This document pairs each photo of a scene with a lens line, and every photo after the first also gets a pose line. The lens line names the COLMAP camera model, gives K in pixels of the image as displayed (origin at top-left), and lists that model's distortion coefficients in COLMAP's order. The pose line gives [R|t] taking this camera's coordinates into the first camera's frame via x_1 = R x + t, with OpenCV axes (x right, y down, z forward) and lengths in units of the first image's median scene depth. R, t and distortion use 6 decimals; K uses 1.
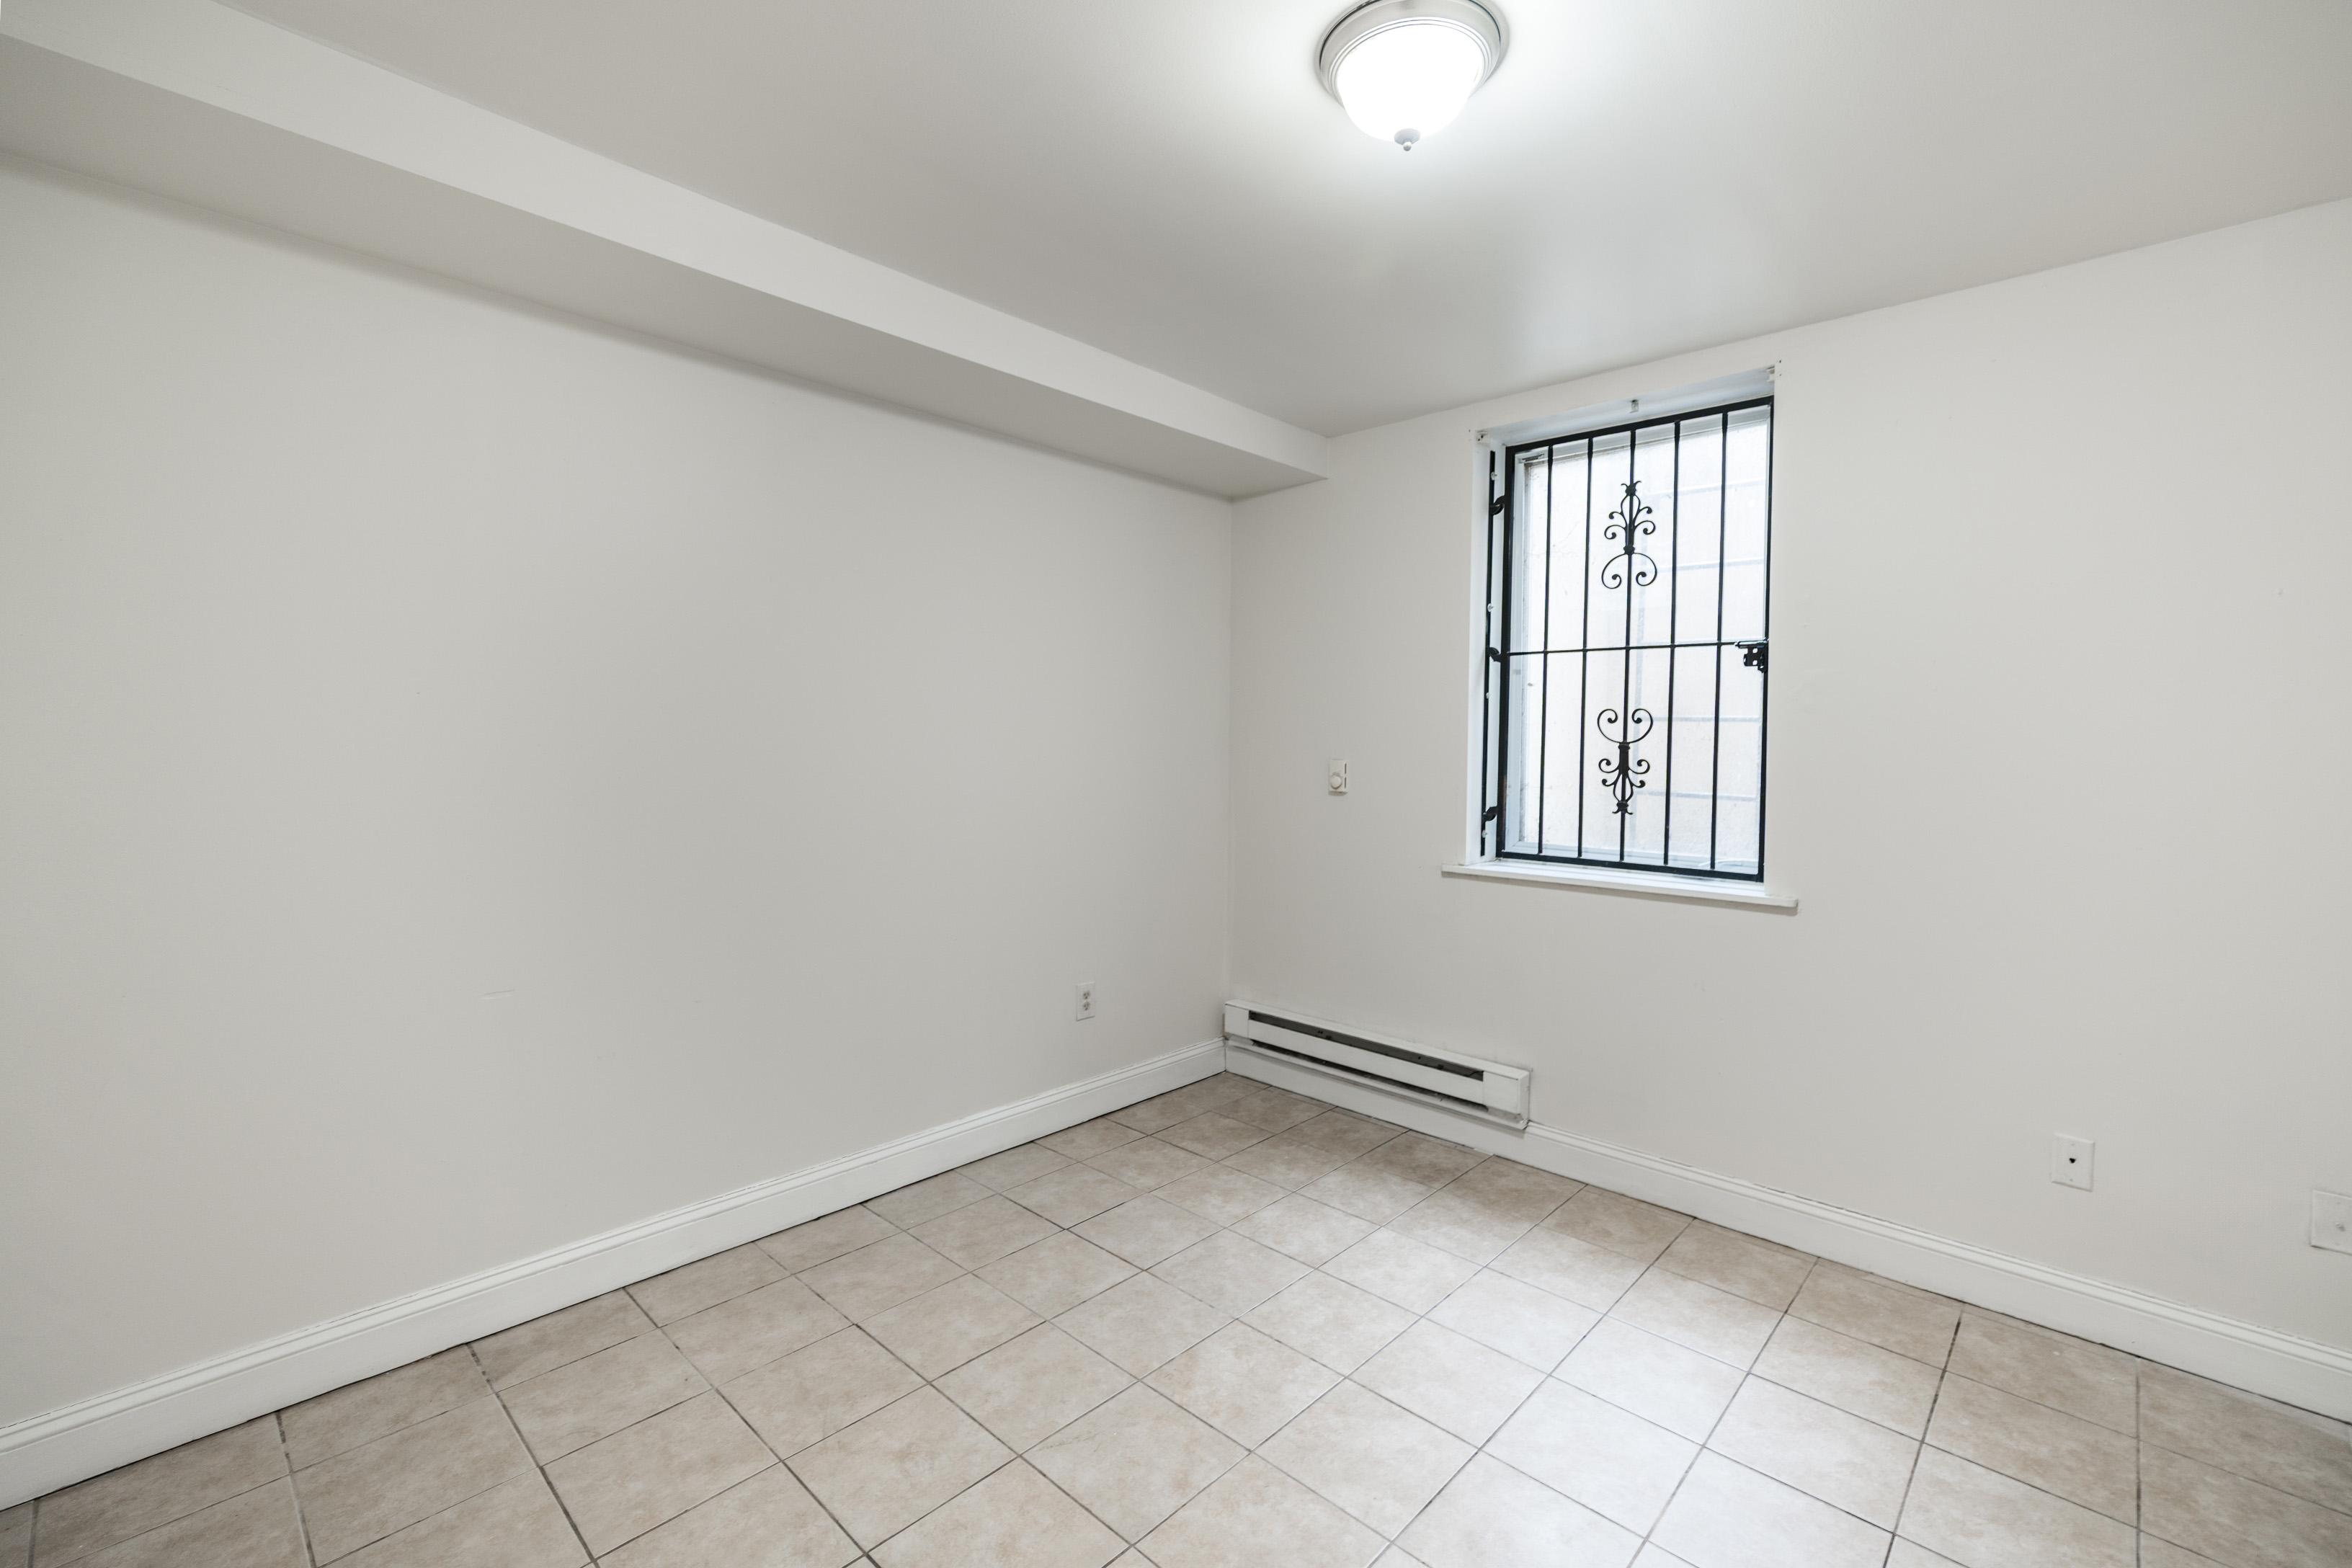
lens RADIAL K [[1033.4, 0, 1163.6], [0, 1033.4, 746.5], [0, 0, 1]] dist [-0.001022, -0.000603]
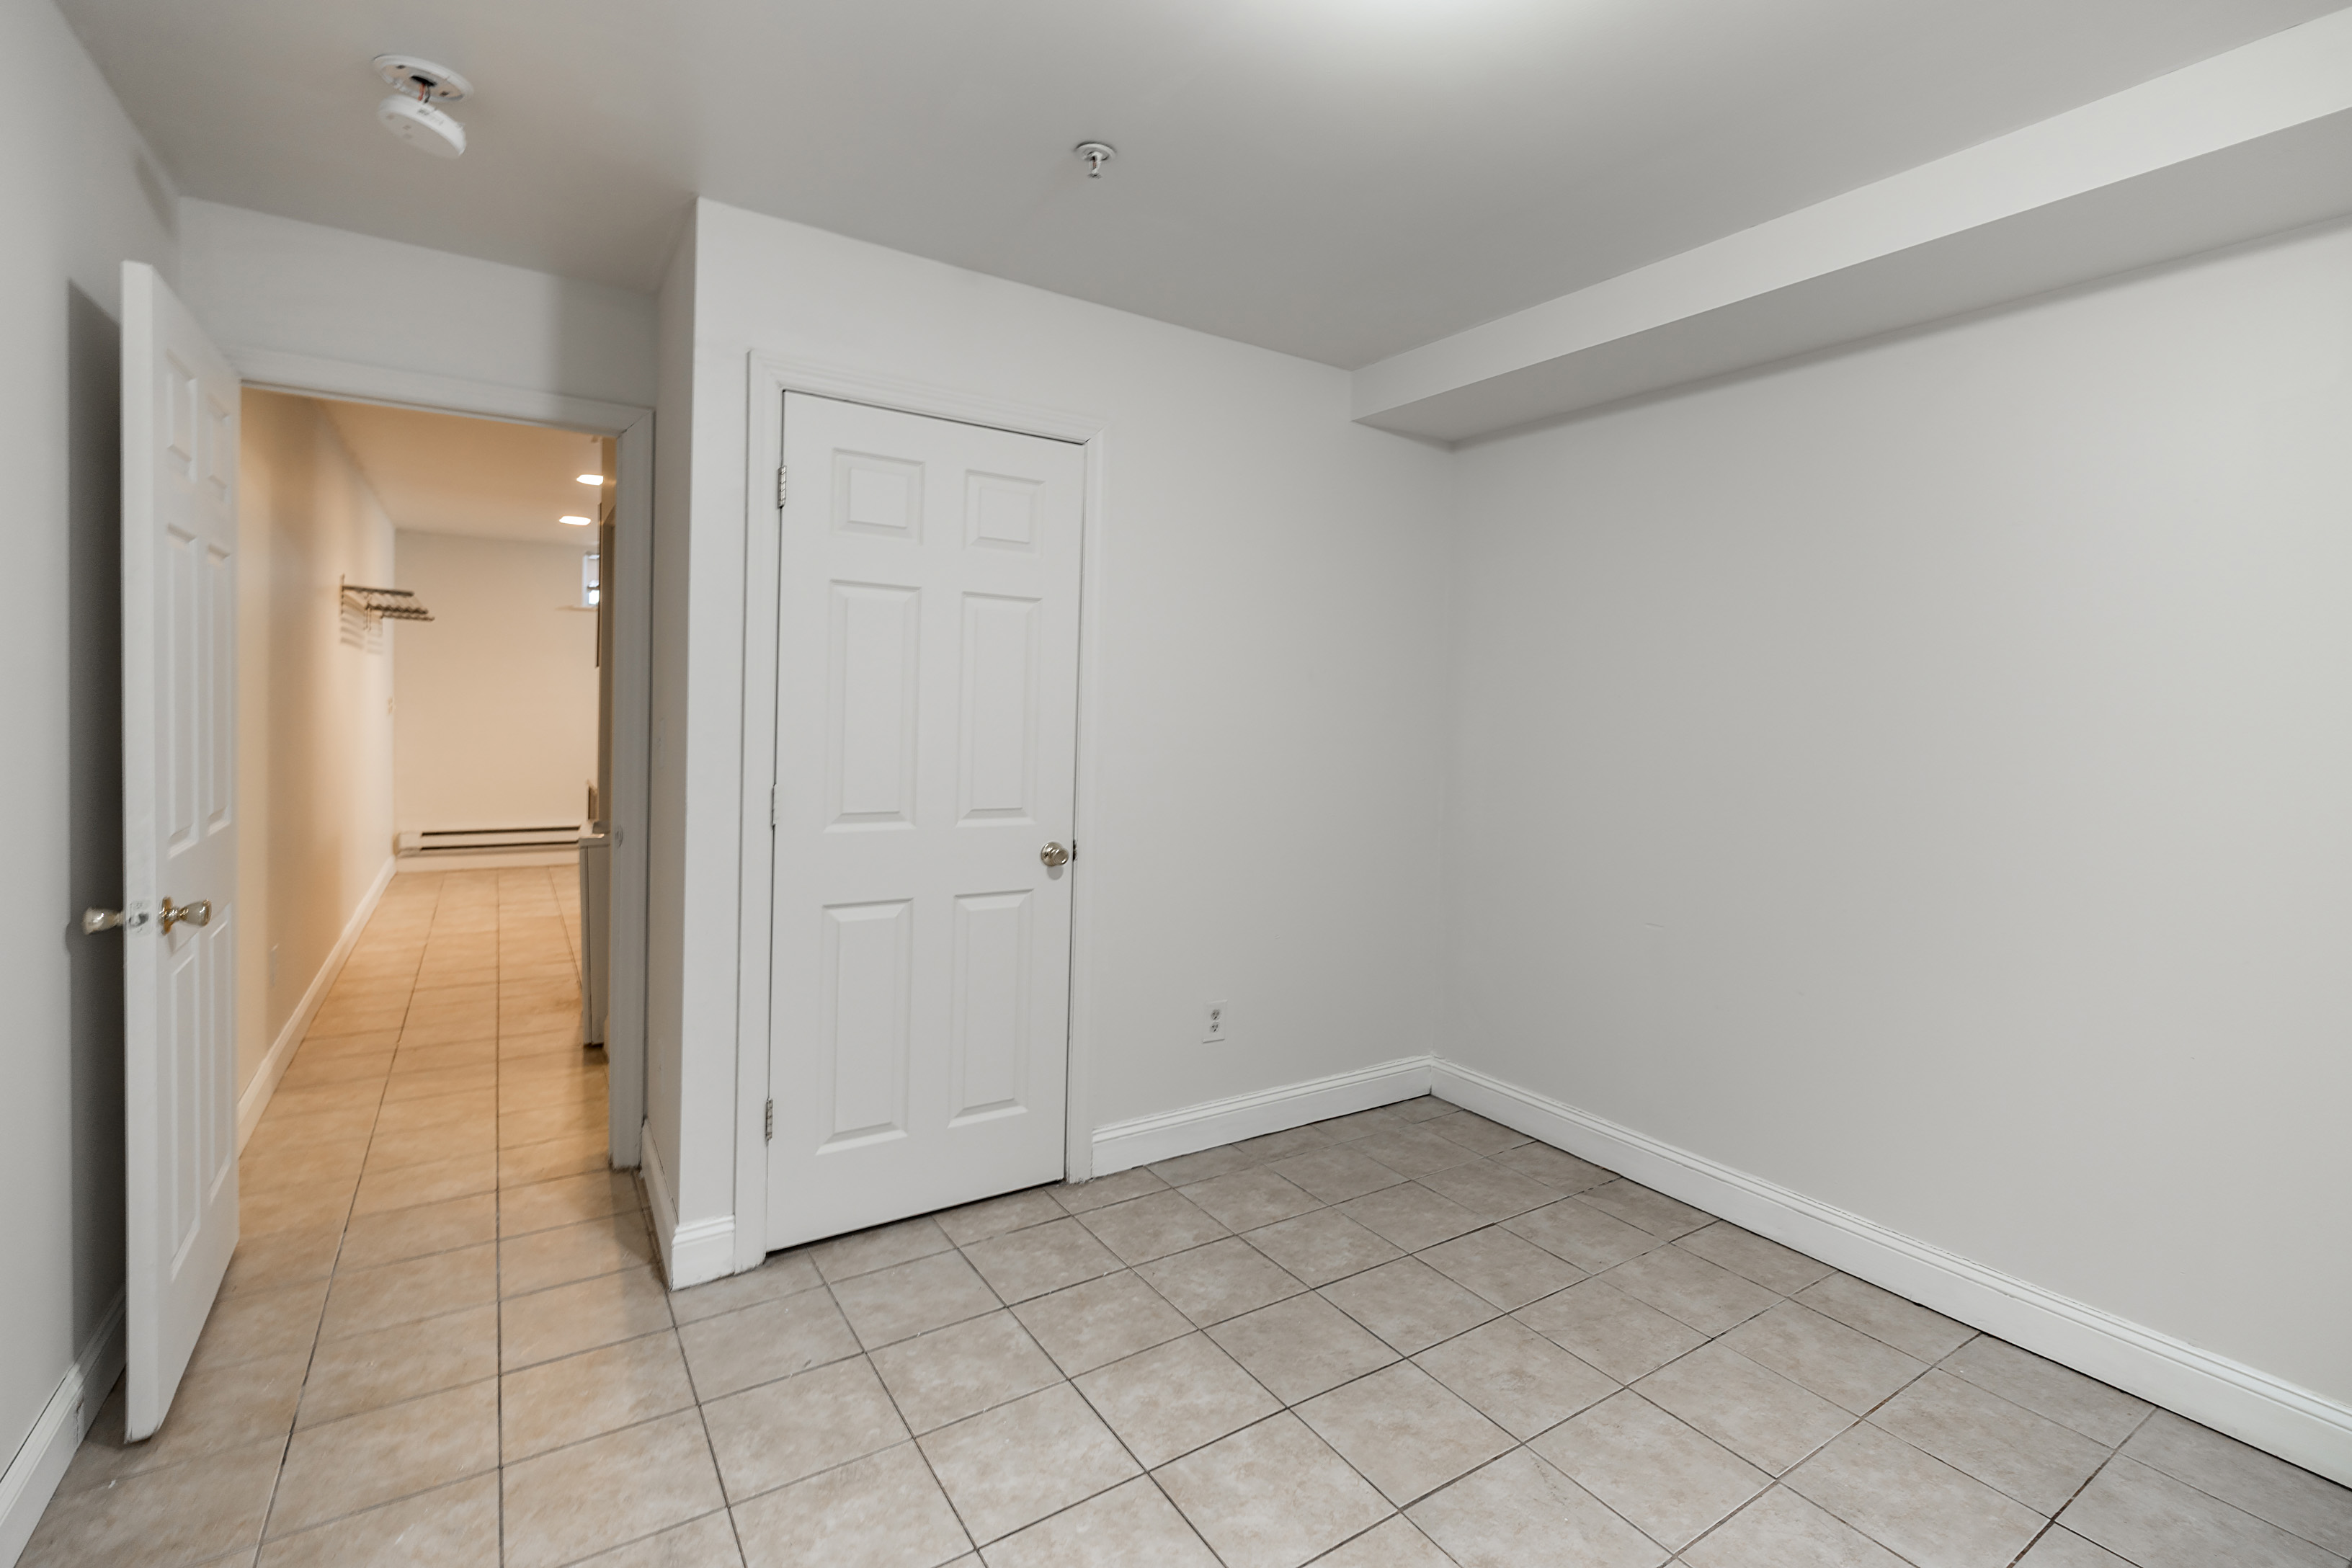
lens RADIAL K [[1067.7, 0, 1254.9], [0, 1067.7, 790.9], [0, 0, 1]] dist [0.001466, 0.000010]
pose [[-0.200188, 0.057978, -0.978041, 0.499843], [-0.035755, 0.997150, 0.066429, 0.004601], [0.979105, 0.048268, -0.197545, 0.528195]]
